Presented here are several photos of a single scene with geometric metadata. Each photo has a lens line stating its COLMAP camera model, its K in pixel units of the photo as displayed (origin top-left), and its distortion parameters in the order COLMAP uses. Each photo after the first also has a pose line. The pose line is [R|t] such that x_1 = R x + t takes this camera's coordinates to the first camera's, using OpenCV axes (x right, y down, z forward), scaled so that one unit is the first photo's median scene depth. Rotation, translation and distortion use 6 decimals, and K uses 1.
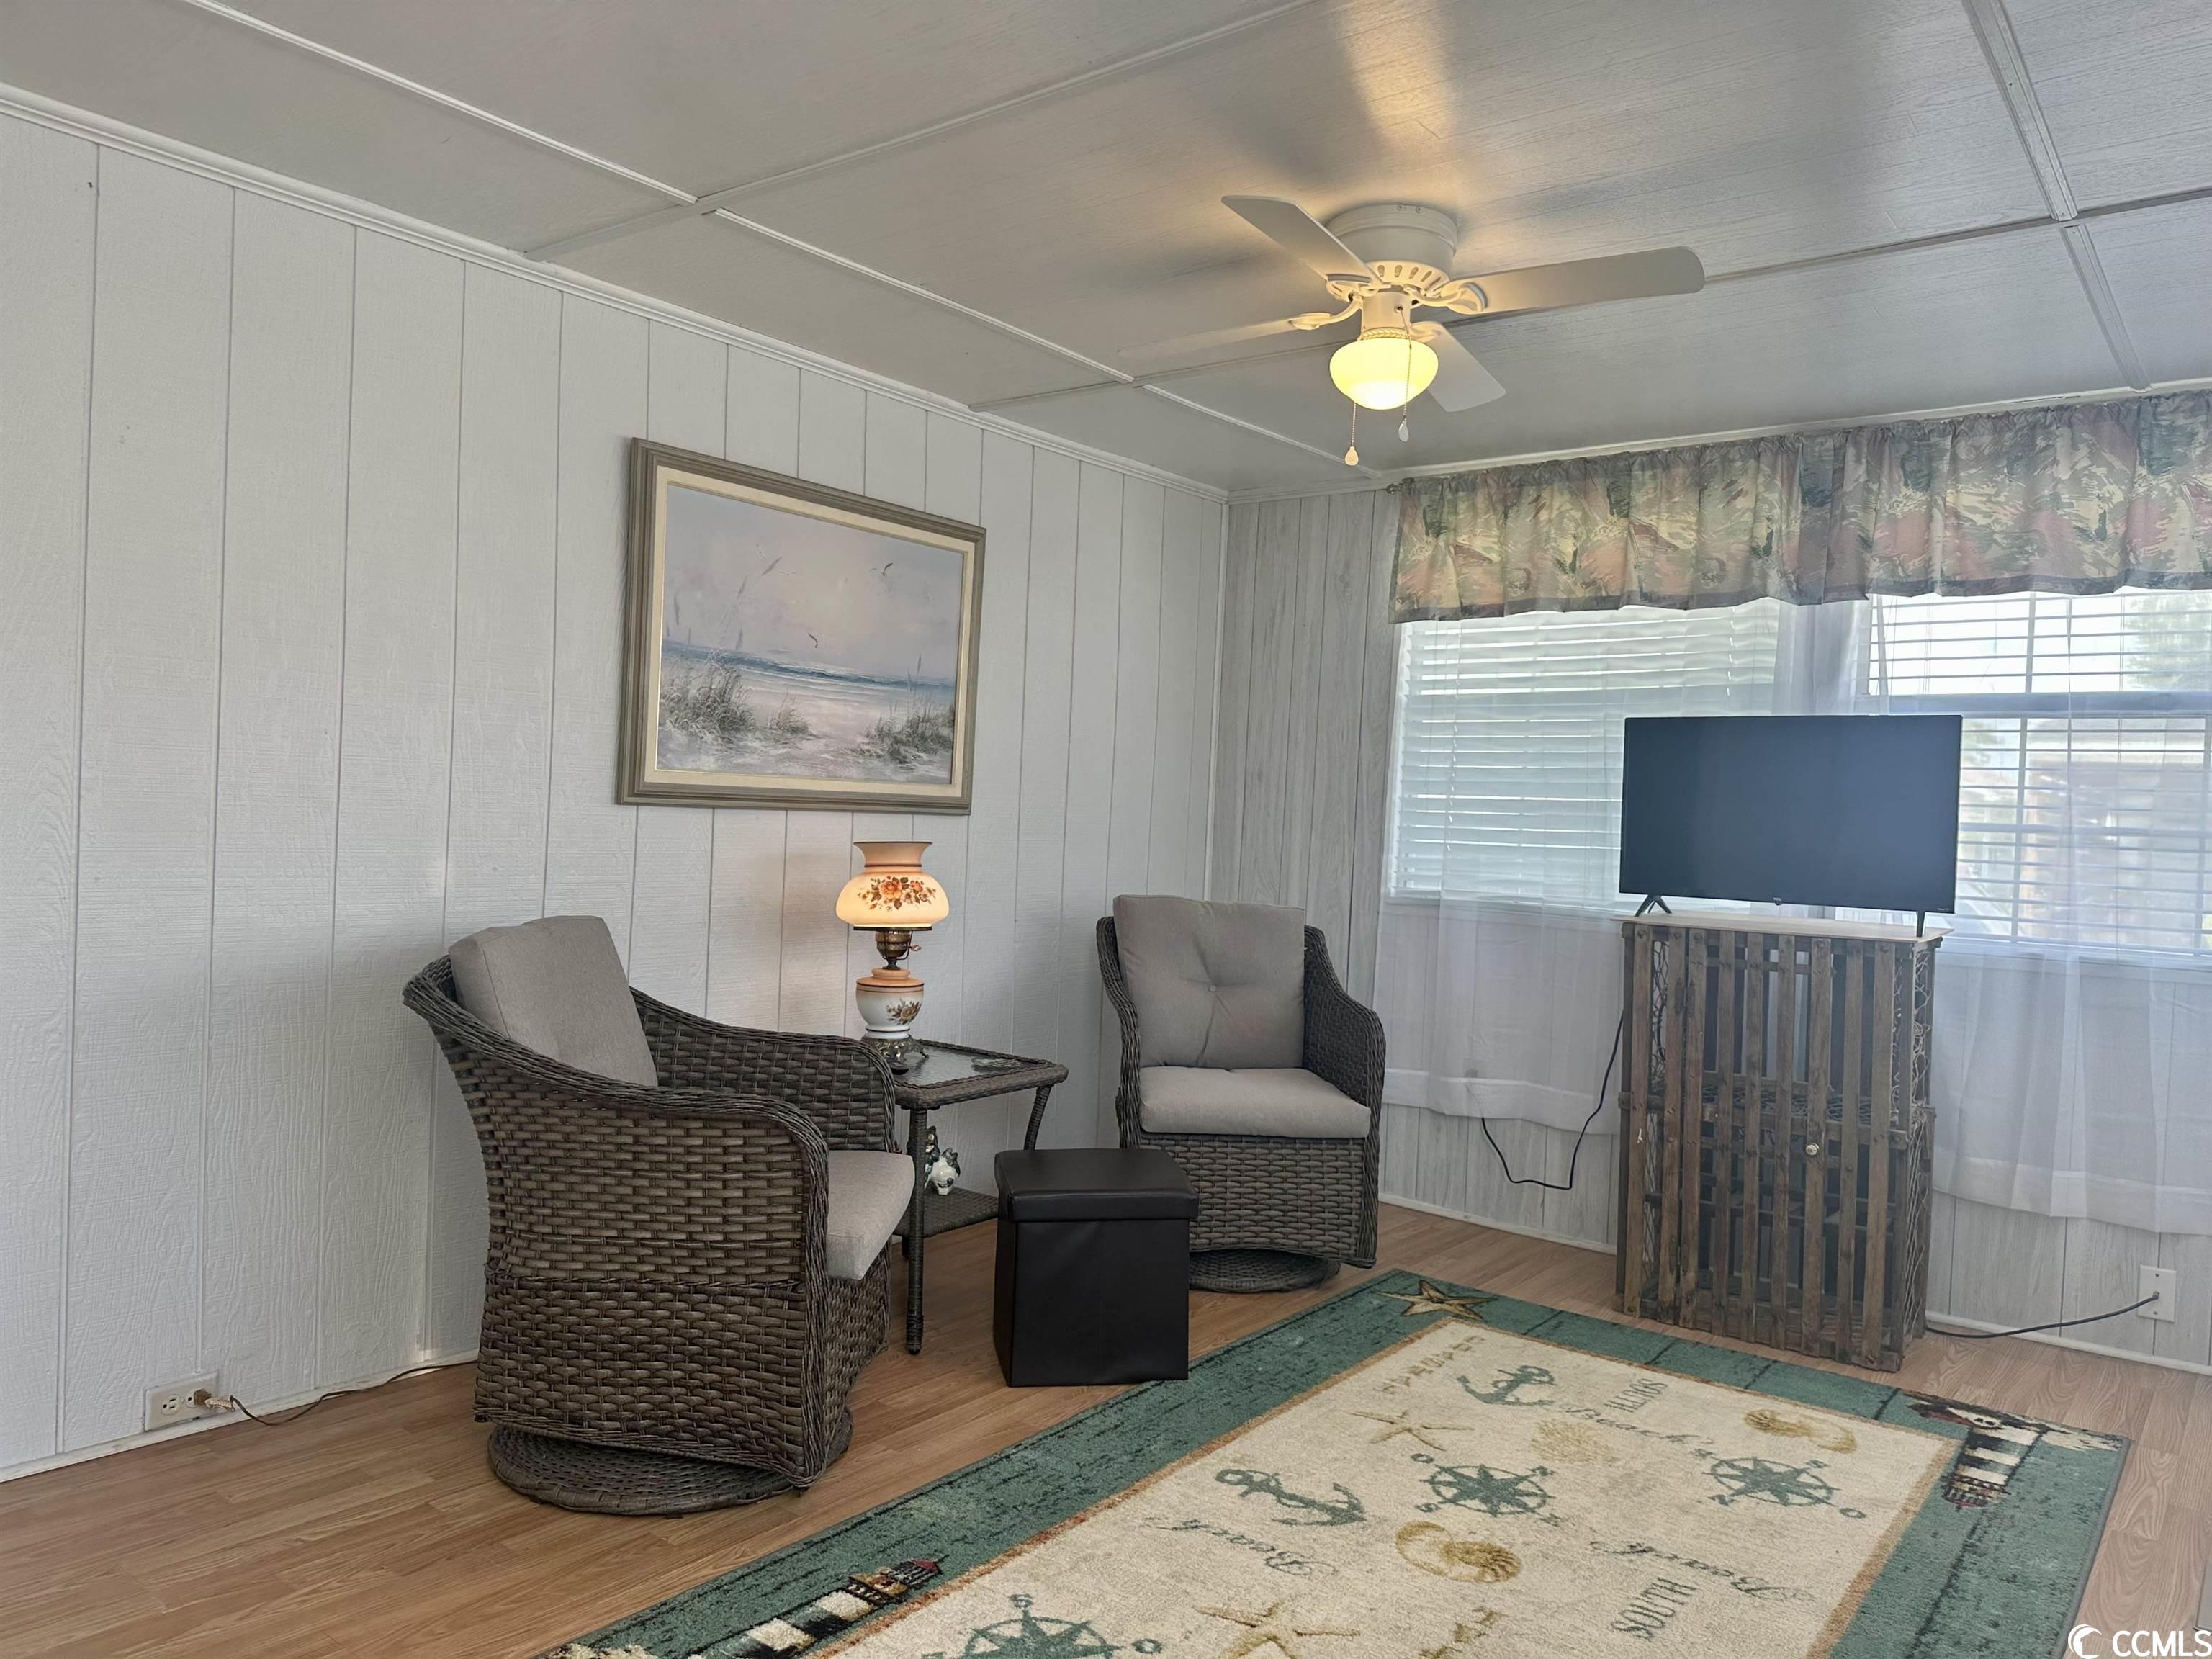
lens RADIAL K [[1575.2, 0, 1111.2], [0, 1575.2, 814.9], [0, 0, 1]] dist [0.013114, -0.006380]
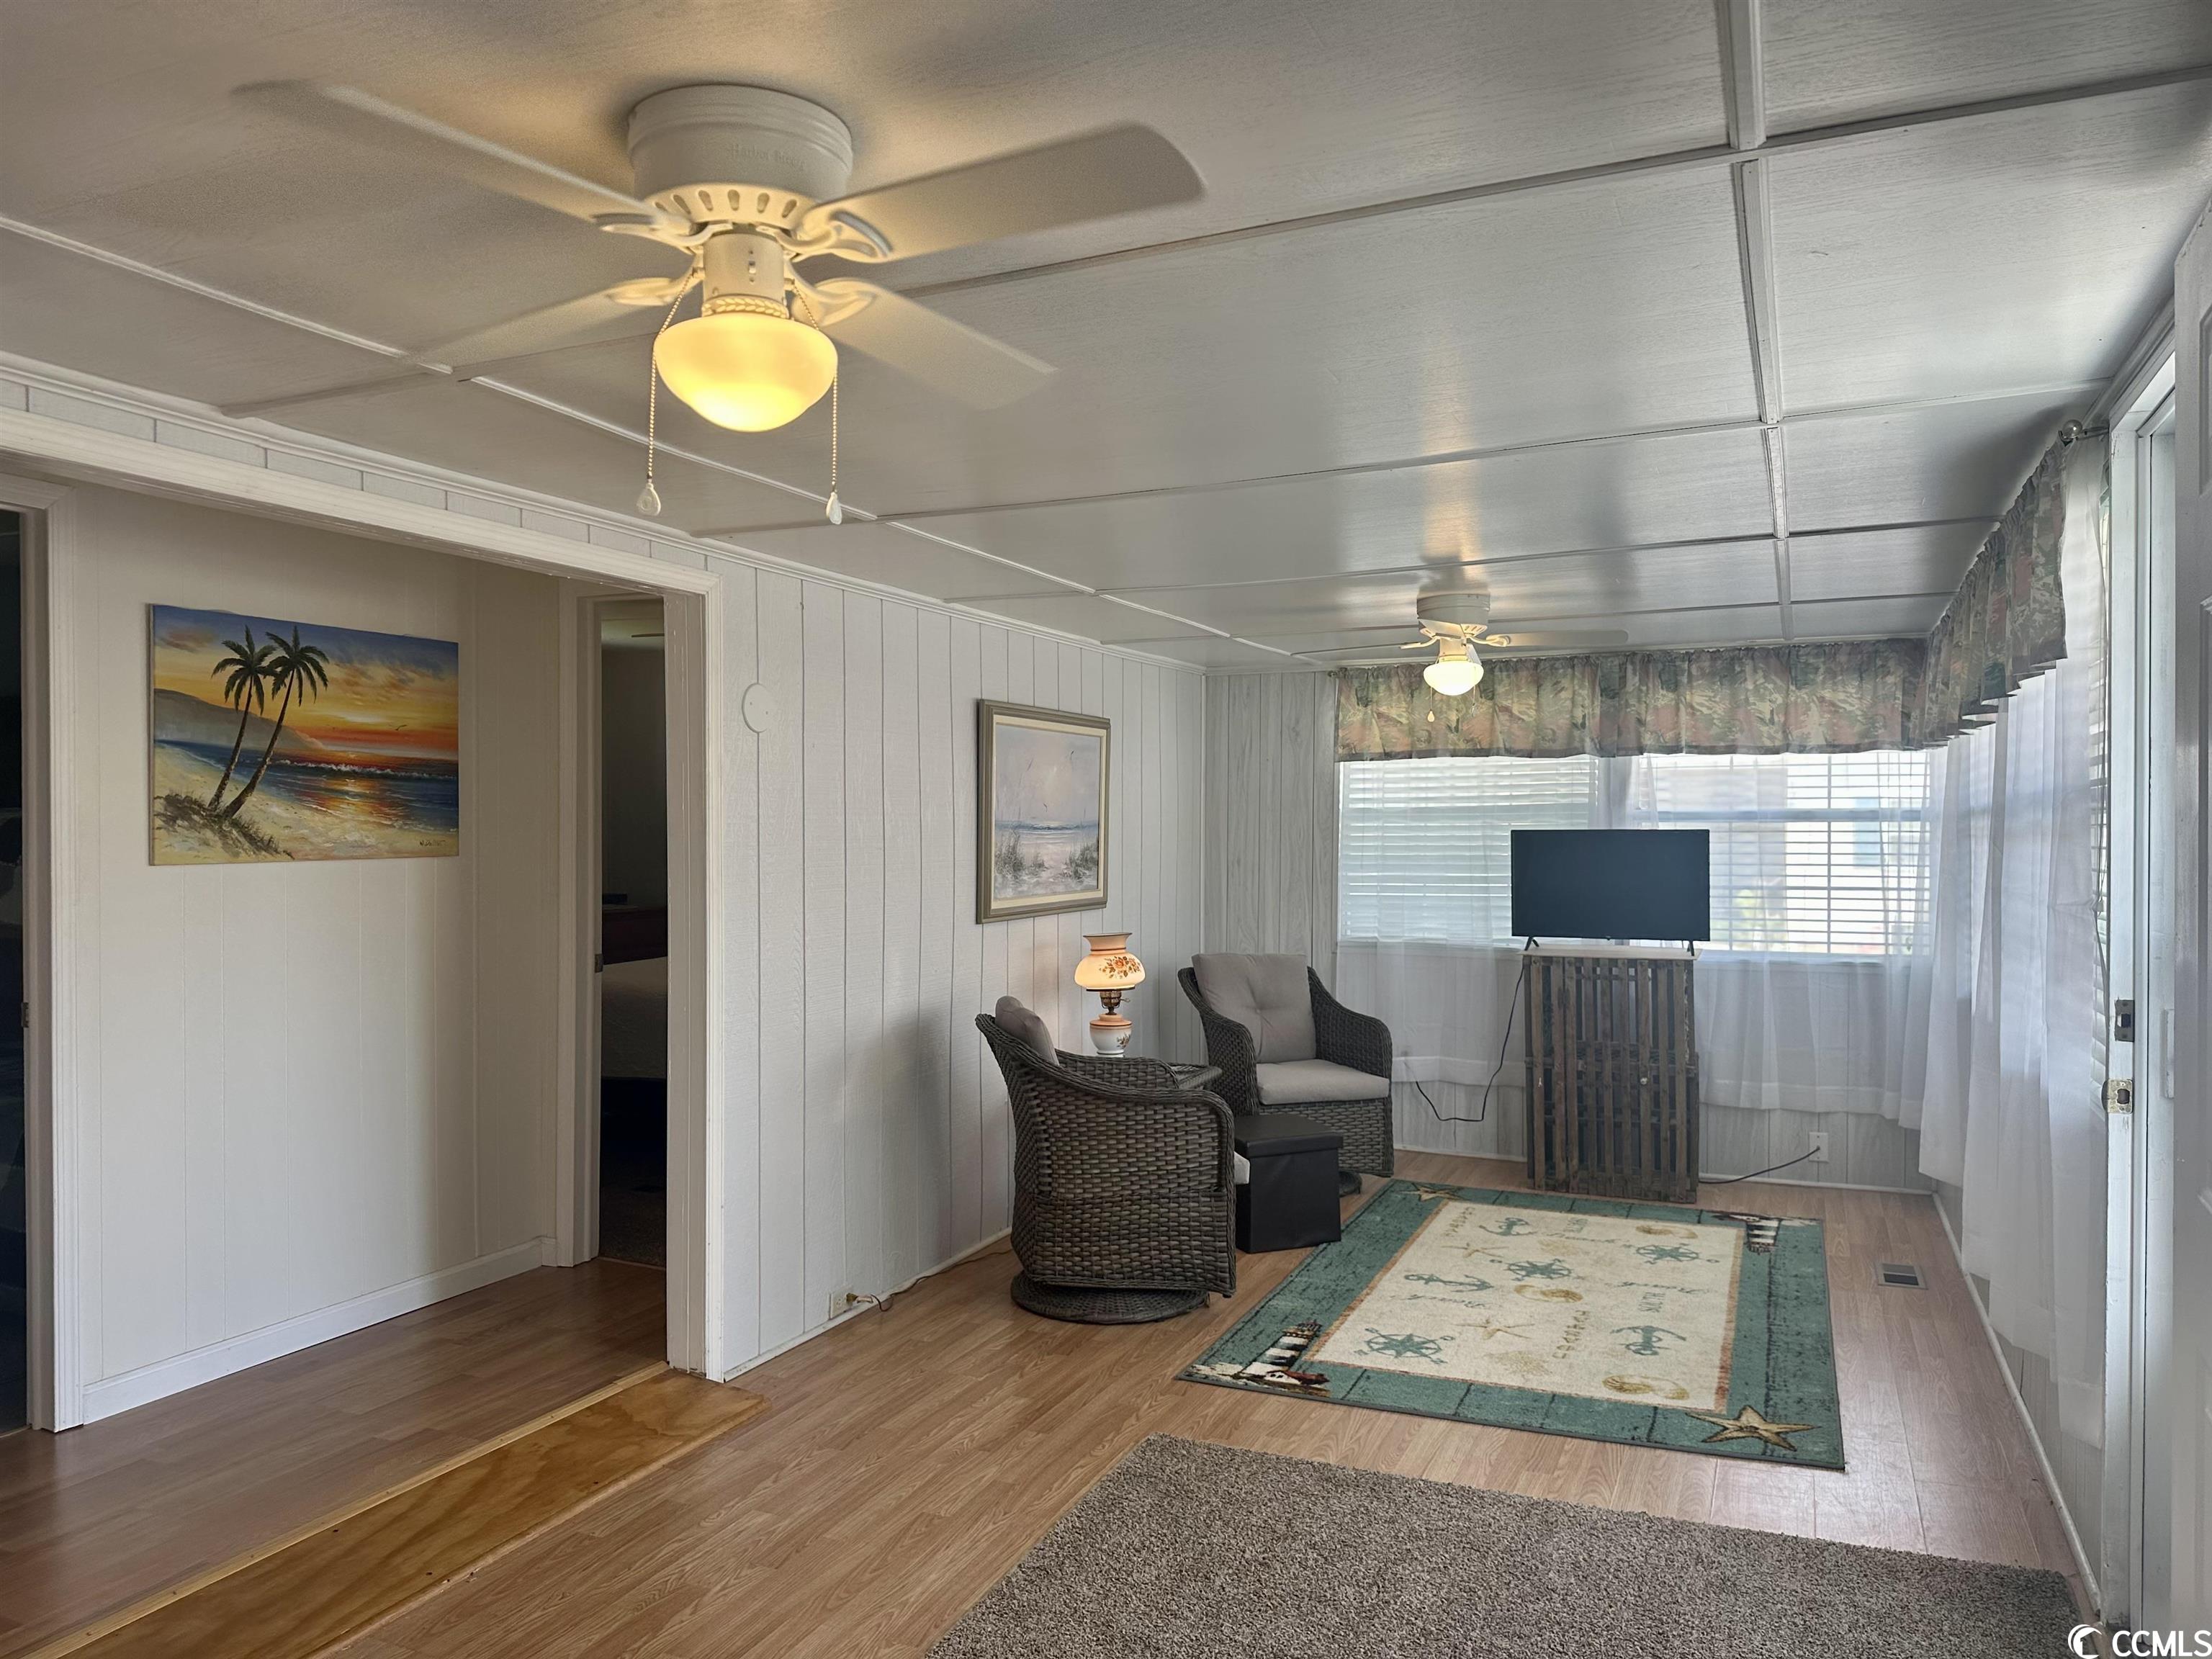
lens RADIAL K [[1543.1, 0, 1106.0], [0, 1543.1, 829.5], [0, 0, 1]] dist [0.093529, -0.120098]
pose [[0.971023, -0.043480, 0.234998, -0.505967], [0.042684, 0.999053, 0.008475, -0.102162], [-0.235144, 0.001801, 0.971959, -0.516548]]
